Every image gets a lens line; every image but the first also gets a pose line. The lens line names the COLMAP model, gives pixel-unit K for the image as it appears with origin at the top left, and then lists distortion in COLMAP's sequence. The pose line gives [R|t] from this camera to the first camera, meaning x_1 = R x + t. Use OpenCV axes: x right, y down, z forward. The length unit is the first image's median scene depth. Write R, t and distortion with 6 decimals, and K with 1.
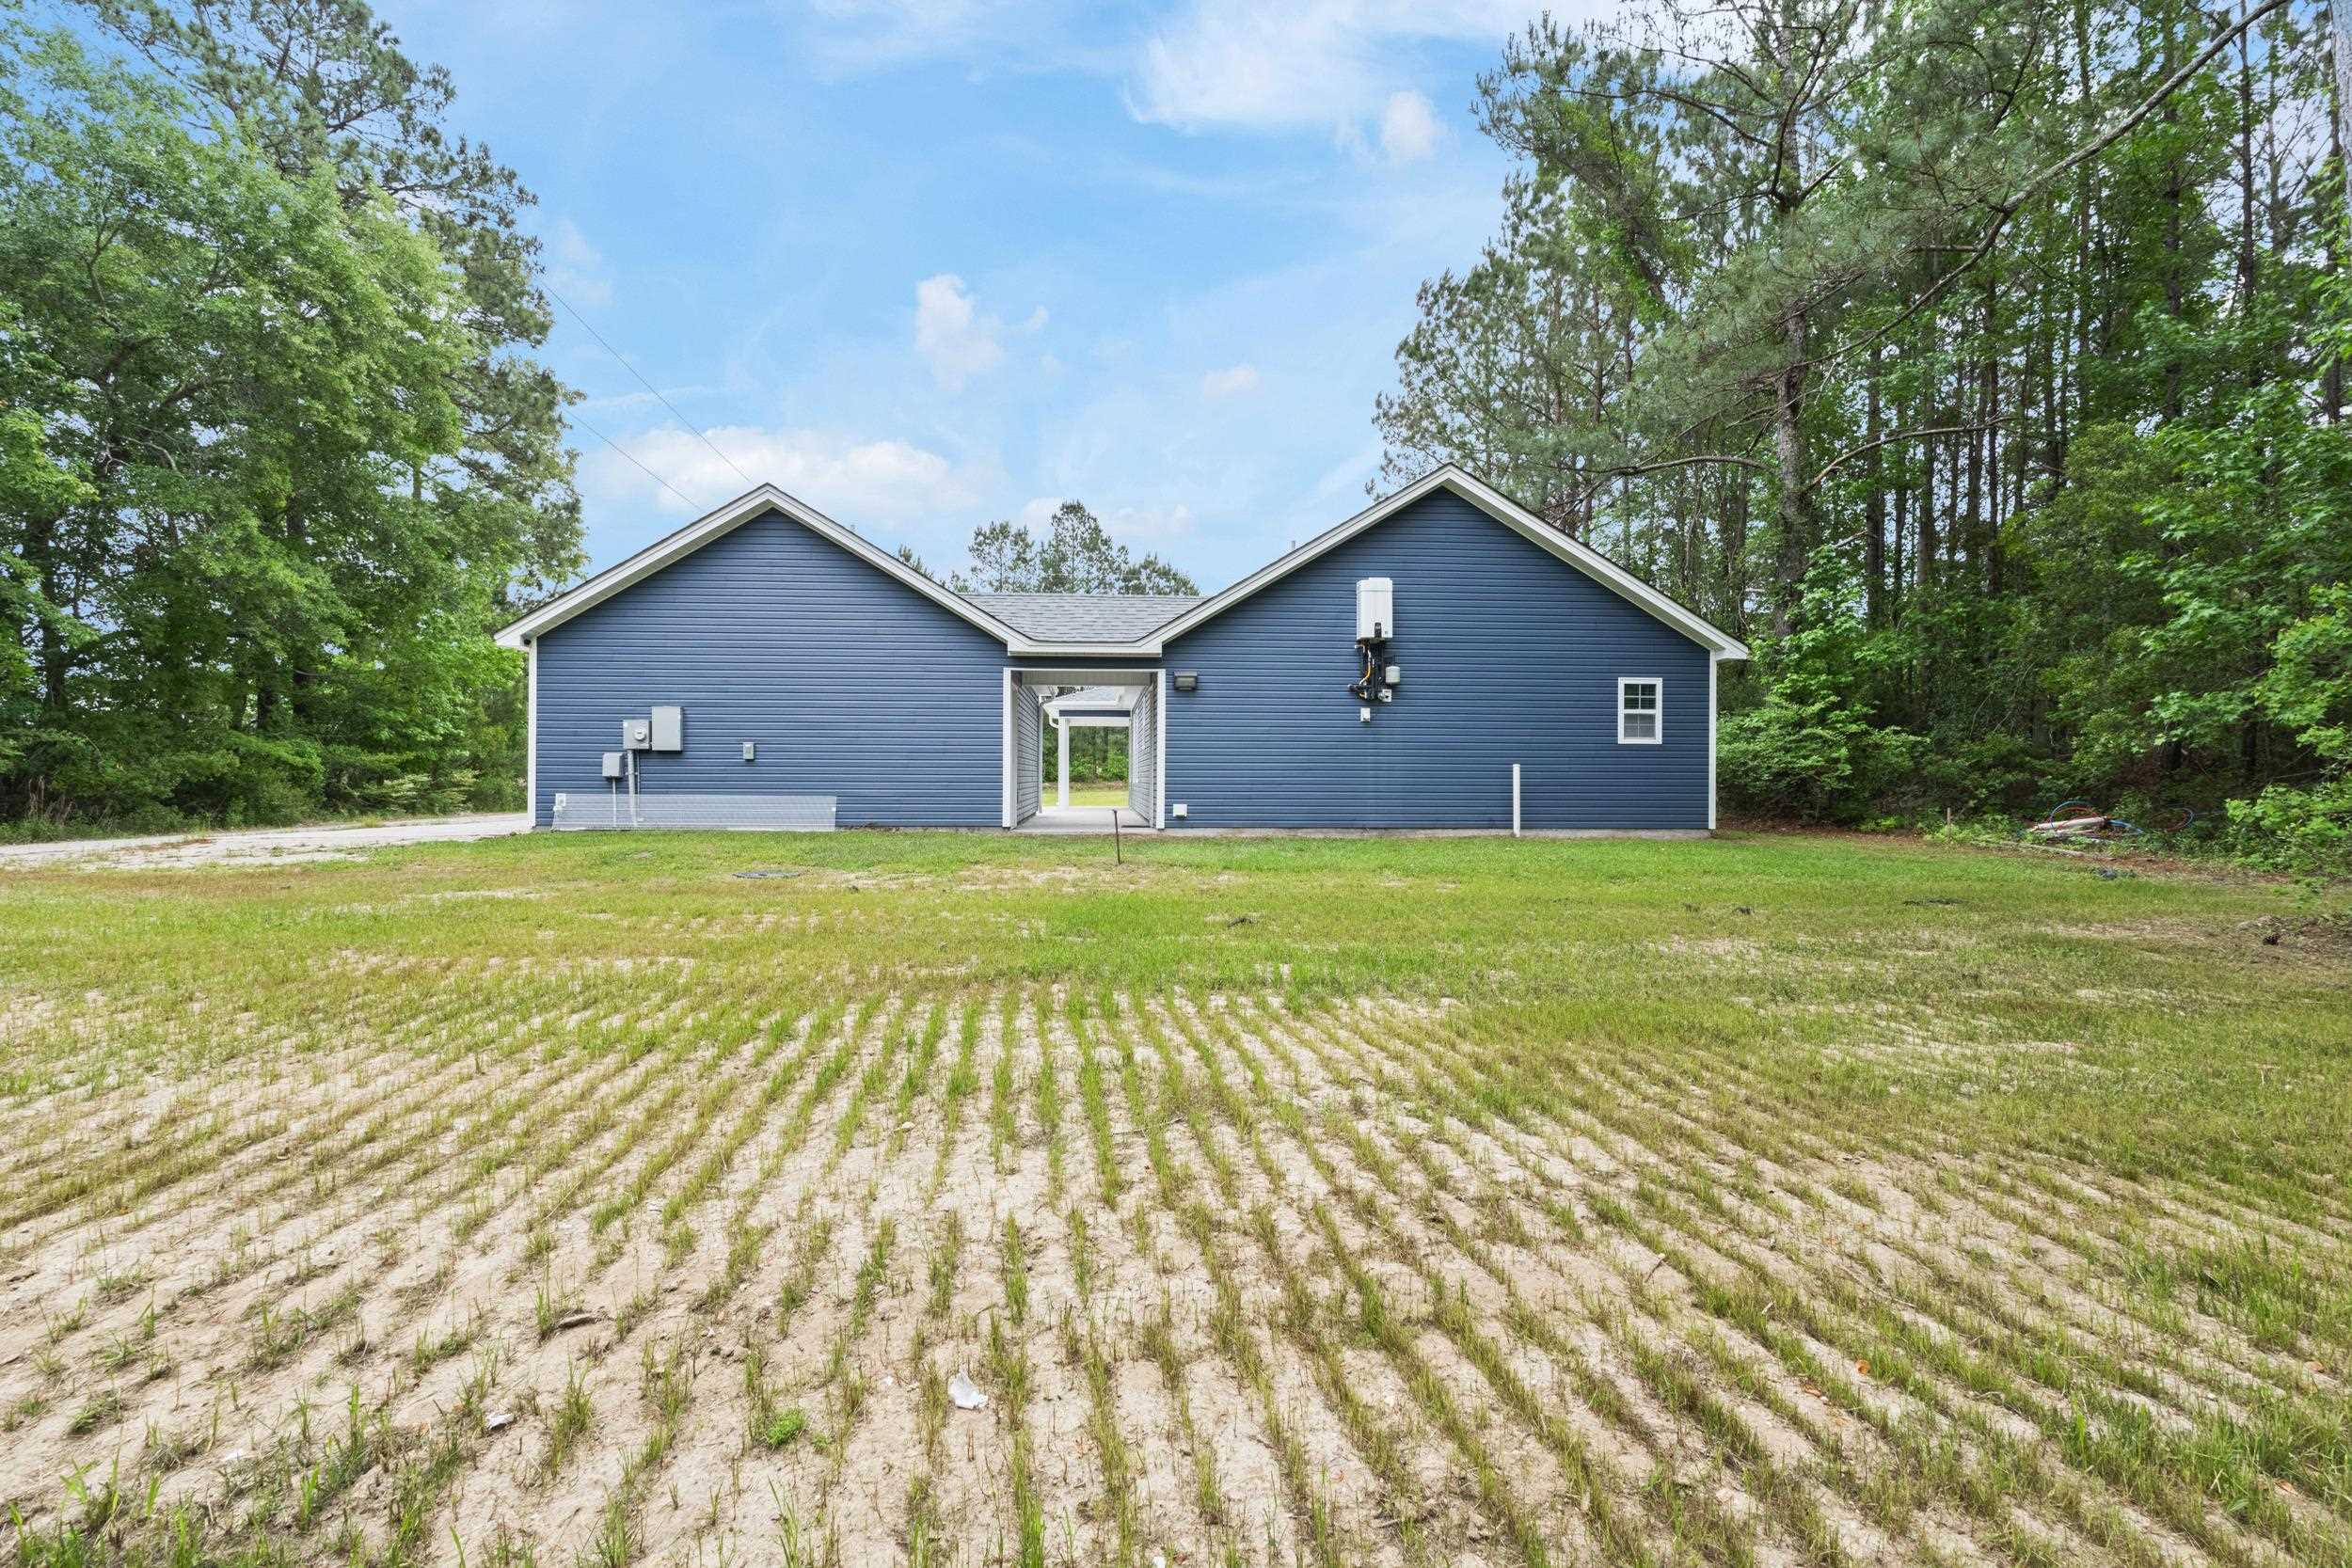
lens RADIAL K [[1095.1, 0, 1167.0], [0, 1095.1, 785.6], [0, 0, 1]] dist [-0.002011, 0.003422]
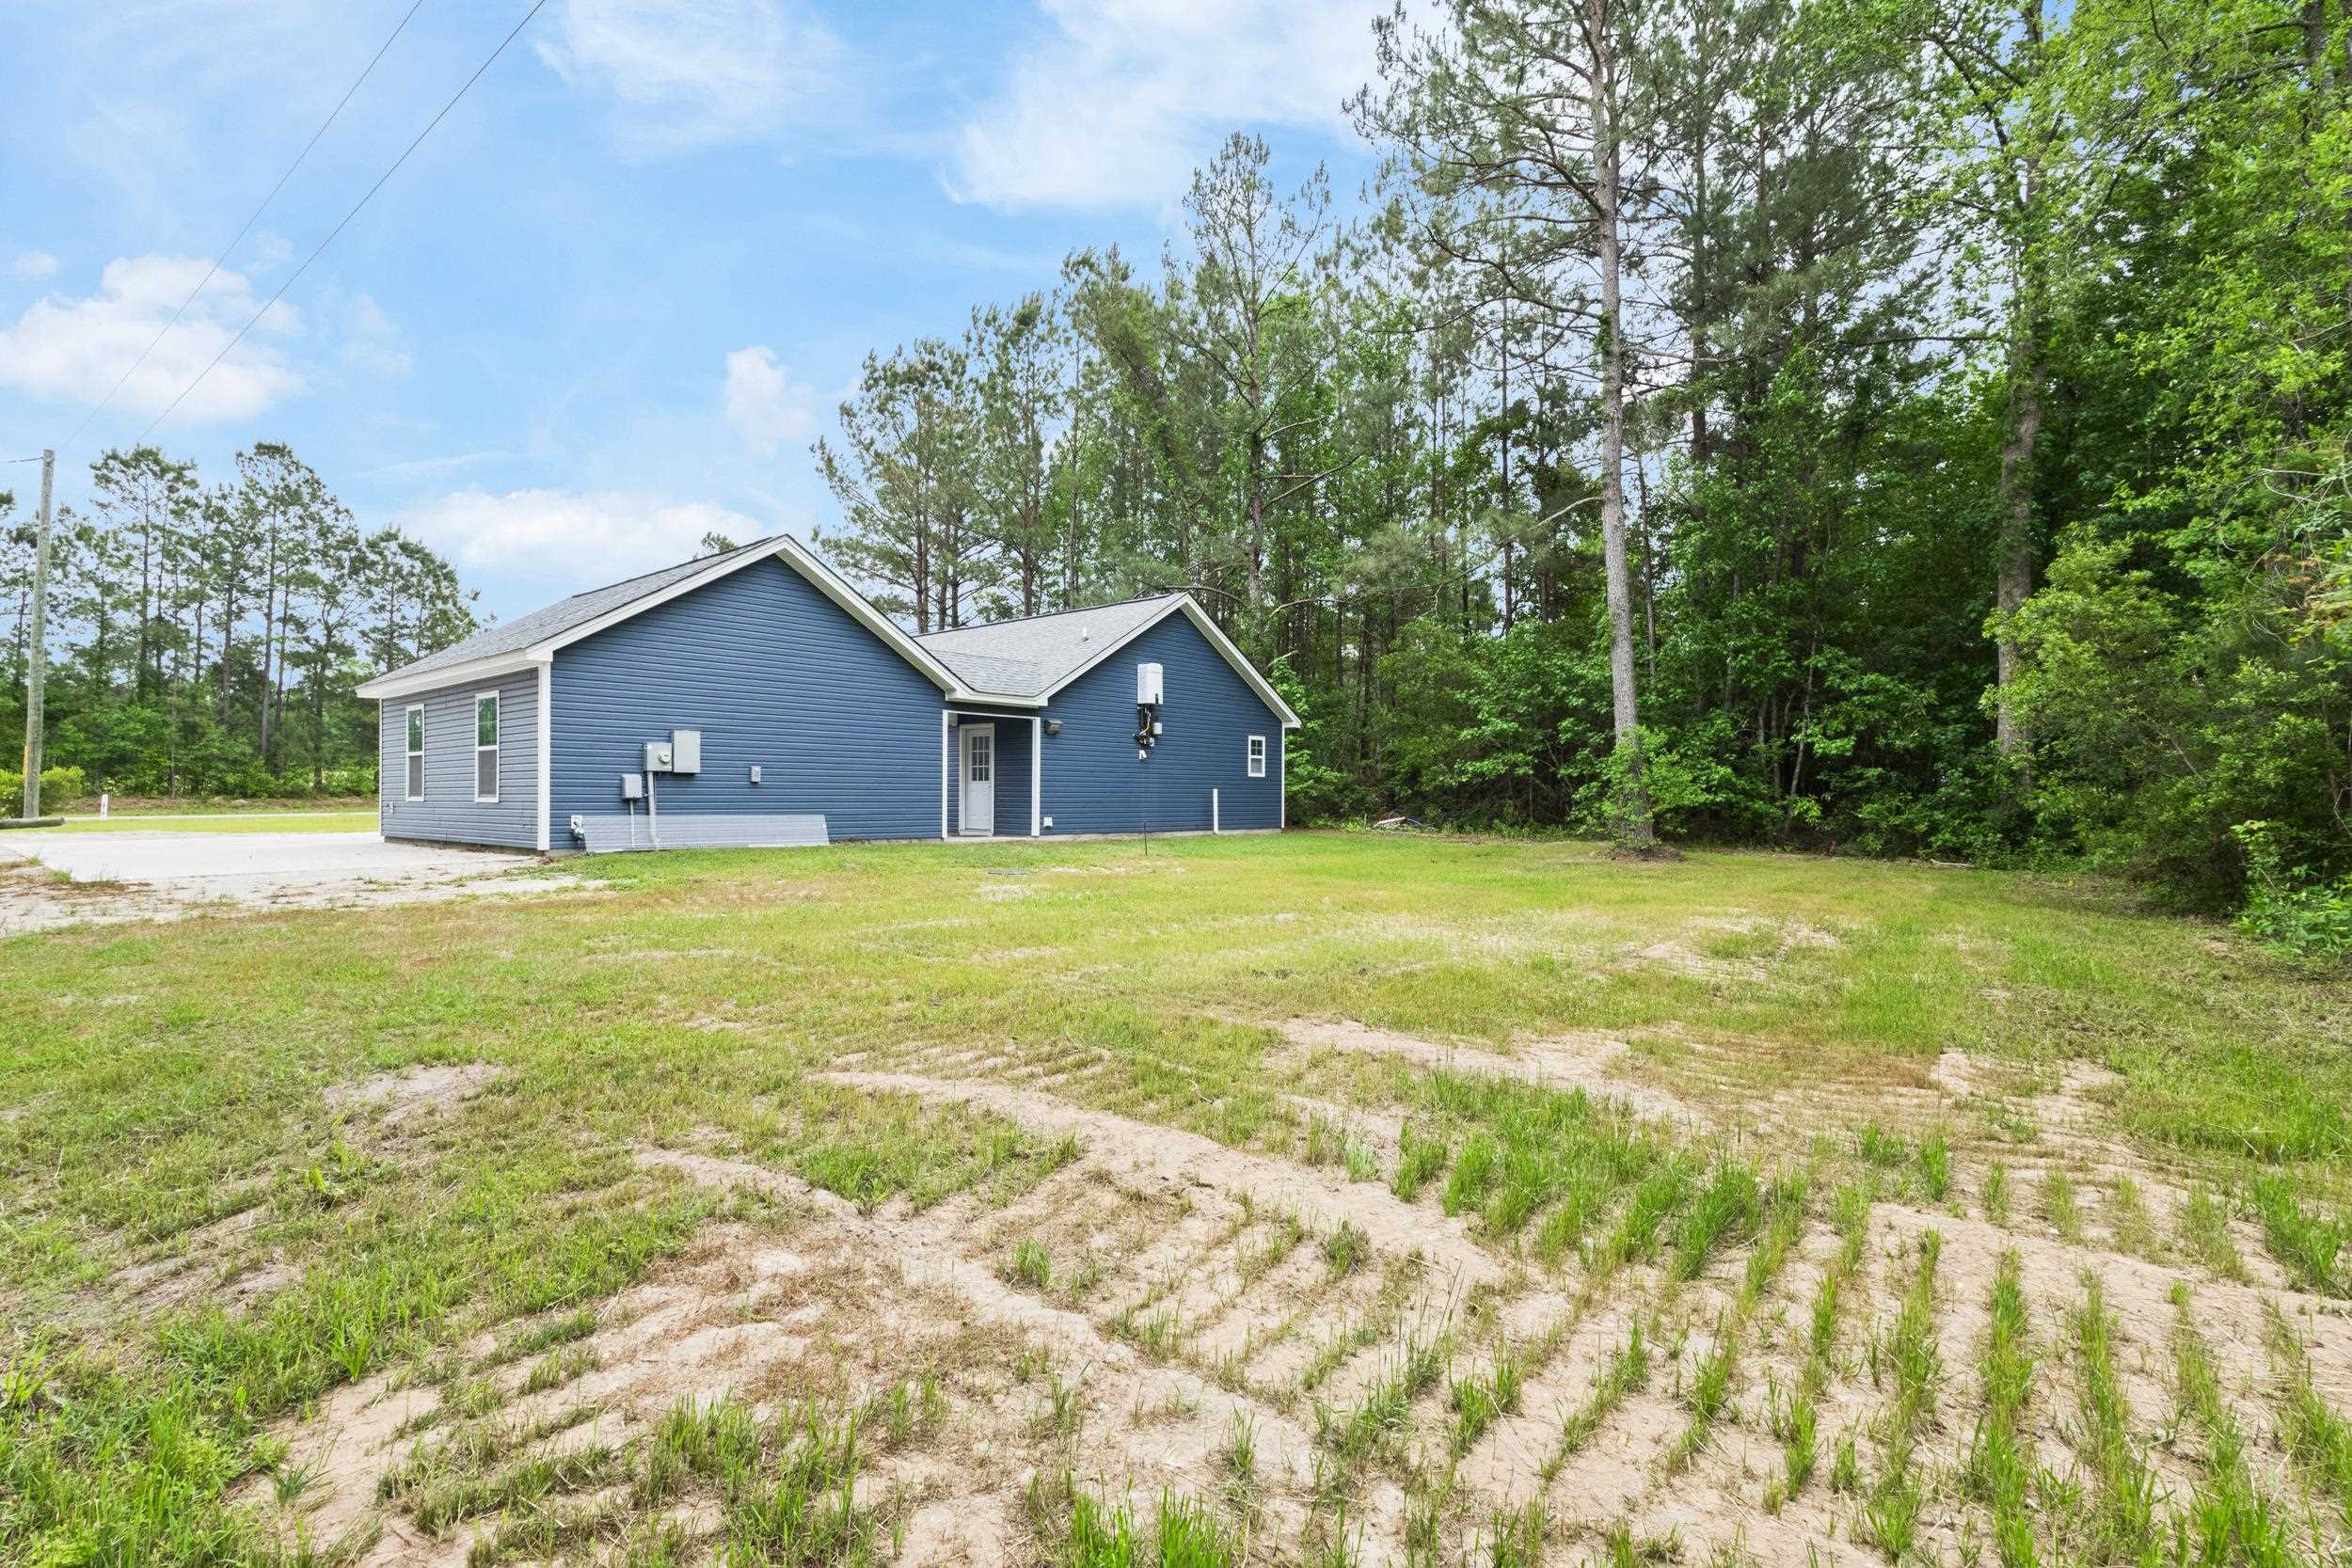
lens RADIAL K [[1095.1, 0, 1192.1], [0, 1095.1, 783.7], [0, 0, 1]] dist [-0.002011, 0.003422]
pose [[0.692698, 0.007626, 0.721187, -0.844867], [0.002493, 0.999913, -0.012969, -0.006737], [-0.721223, 0.010782, 0.692619, -0.068376]]
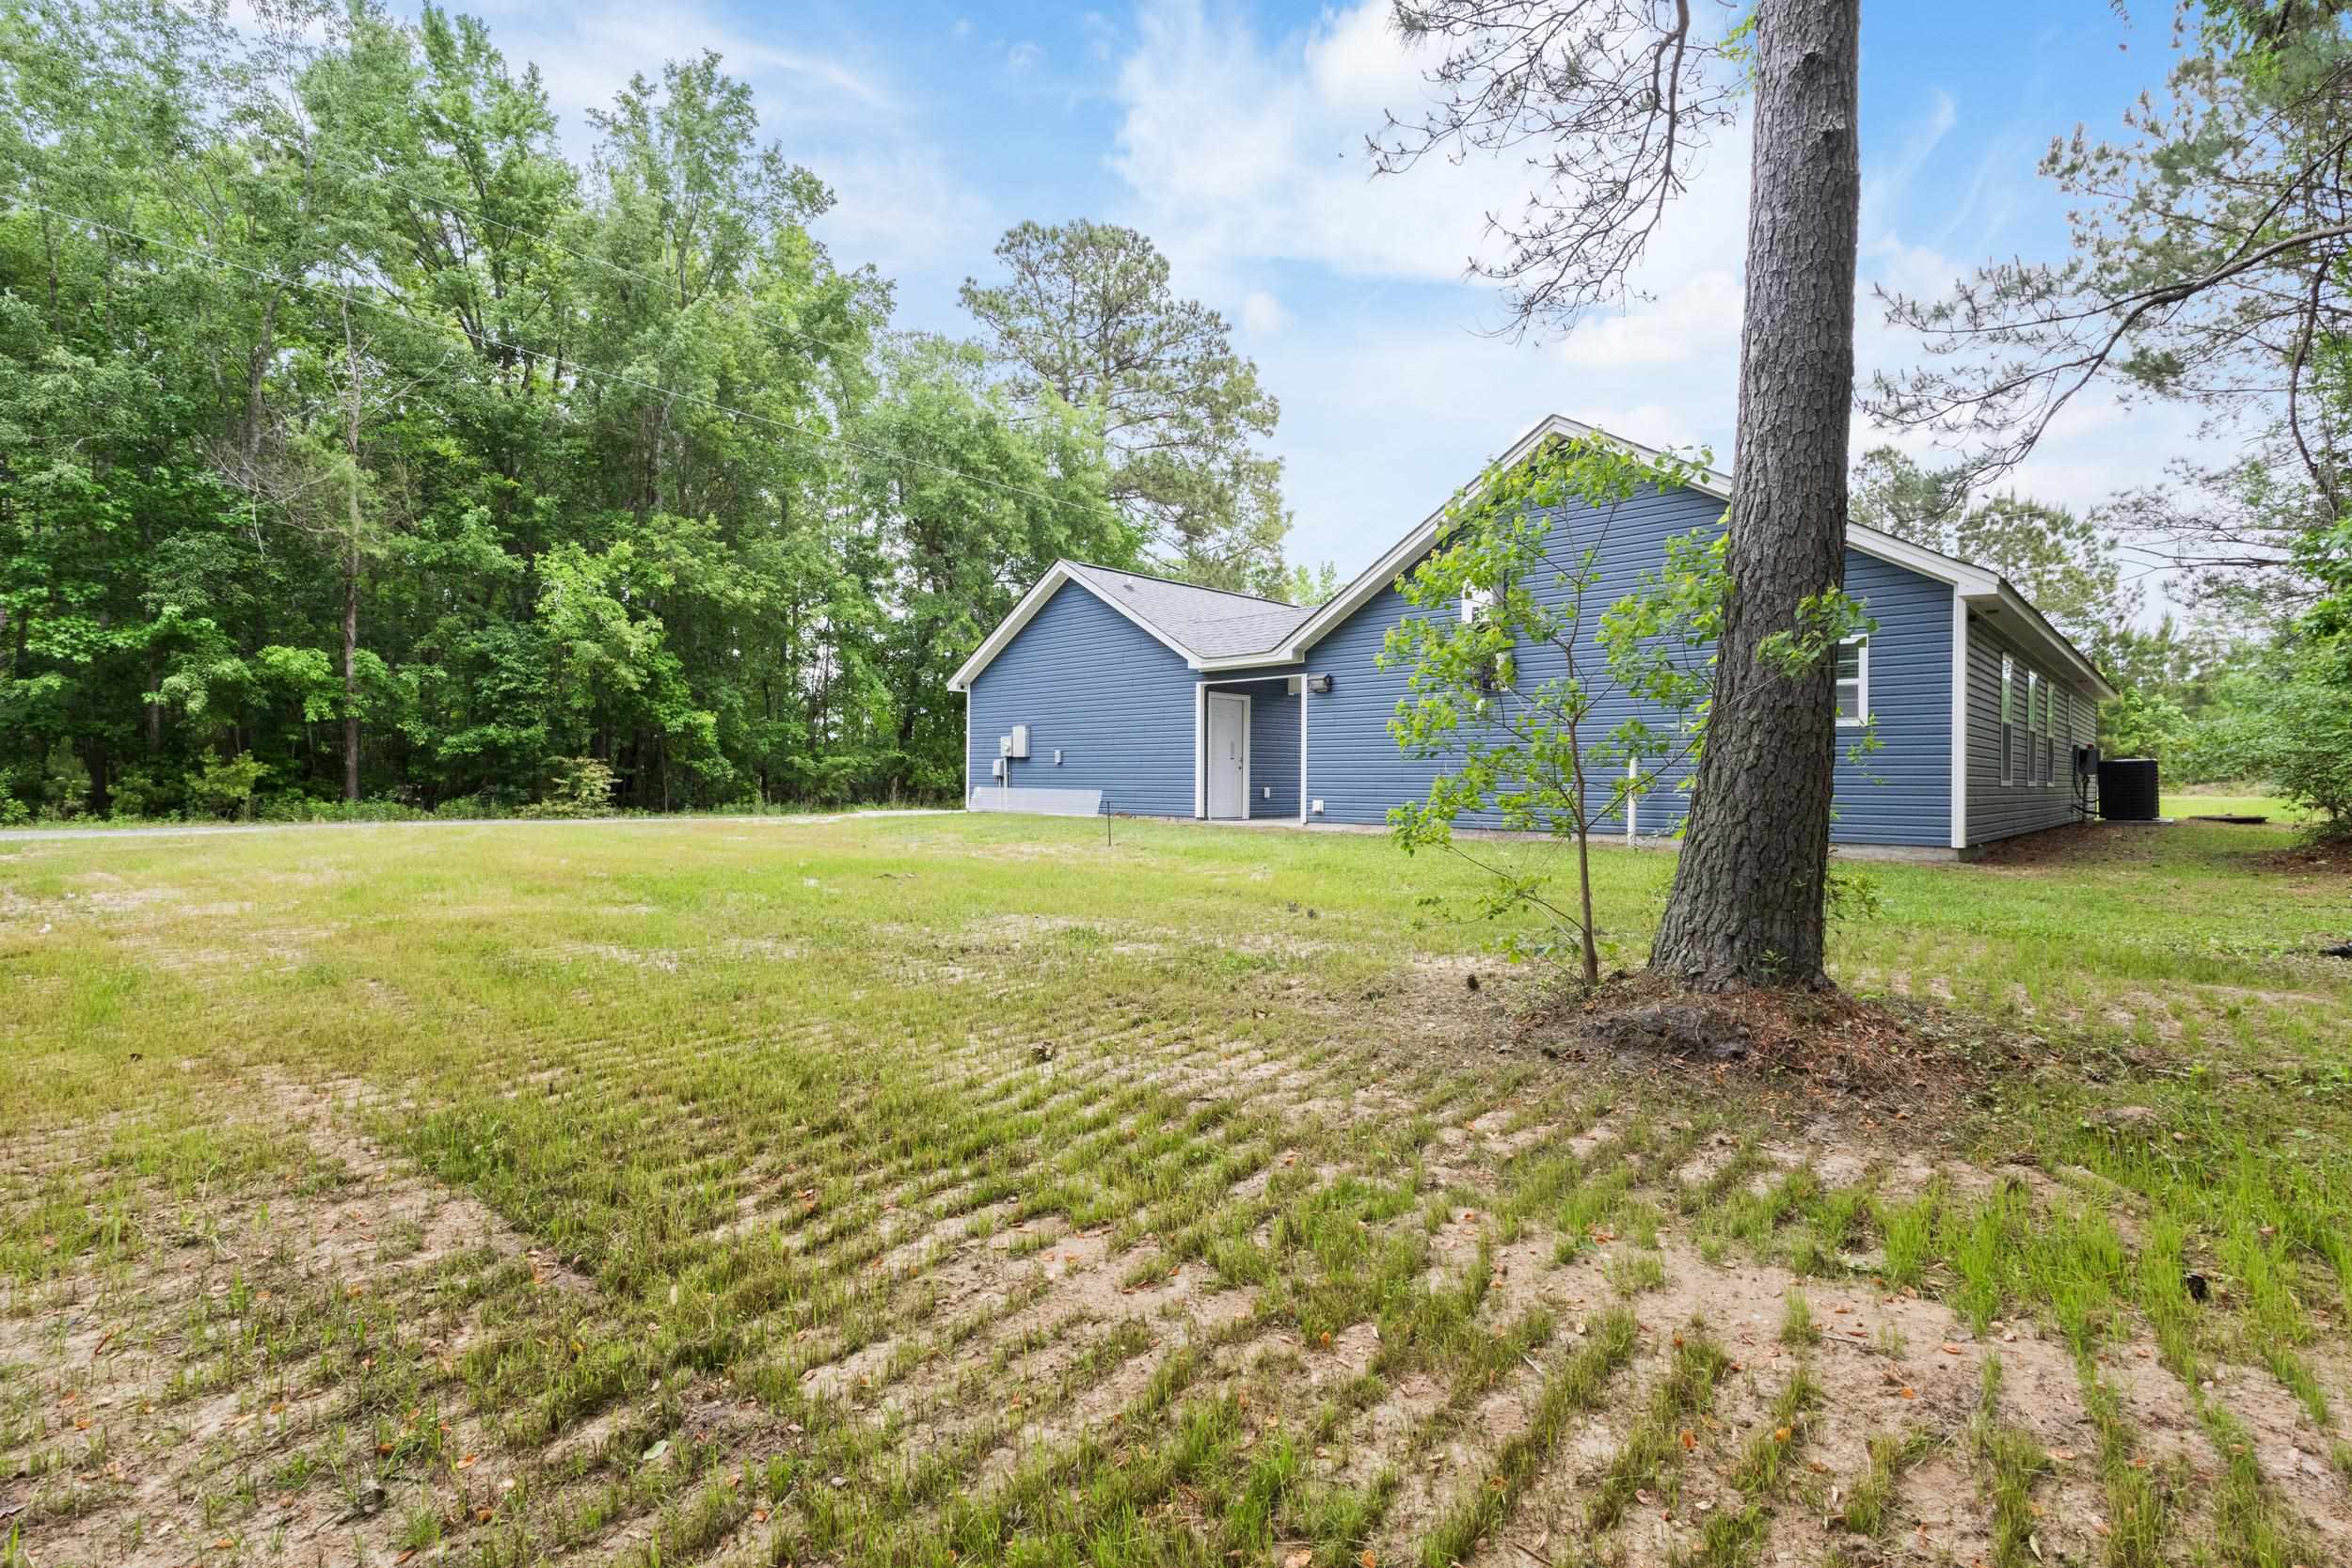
lens RADIAL K [[1095.1, 0, 1176.2], [0, 1095.1, 784.3], [0, 0, 1]] dist [-0.002011, 0.003422]
pose [[0.673482, 0.002833, -0.739198, 0.701113], [-0.003916, 0.999992, 0.000264, 0.001929], [0.739193, 0.002717, 0.673488, 0.188024]]
